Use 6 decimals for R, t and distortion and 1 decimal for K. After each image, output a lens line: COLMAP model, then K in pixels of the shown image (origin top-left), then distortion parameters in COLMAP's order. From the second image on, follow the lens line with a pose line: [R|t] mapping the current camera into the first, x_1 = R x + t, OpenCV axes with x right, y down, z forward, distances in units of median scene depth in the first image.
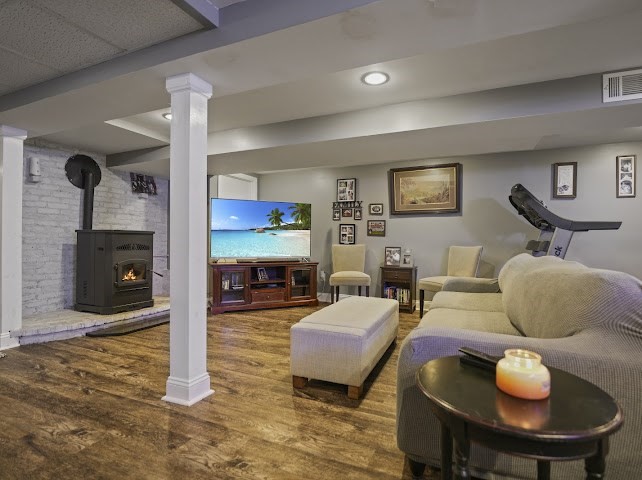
lens RADIAL K [[359.2, 0, 321.0], [0, 359.2, 240.0], [0, 0, 1]] dist [-0.002476, -0.000953]
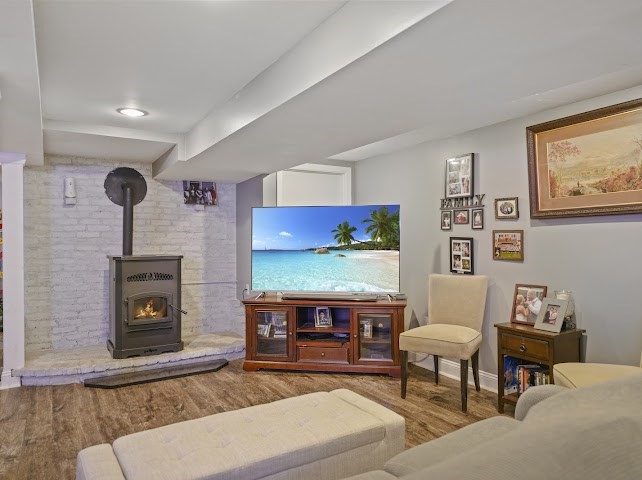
lens RADIAL K [[469.8, 0, 321.0], [0, 469.8, 240.0], [0, 0, 1]] dist [0.010804, 0.001007]
pose [[0.815099, -0.013524, -0.579164, 0.339340], [0.017070, 0.999854, 0.000677, -0.047468], [0.579070, -0.010438, 0.815211, 0.302693]]
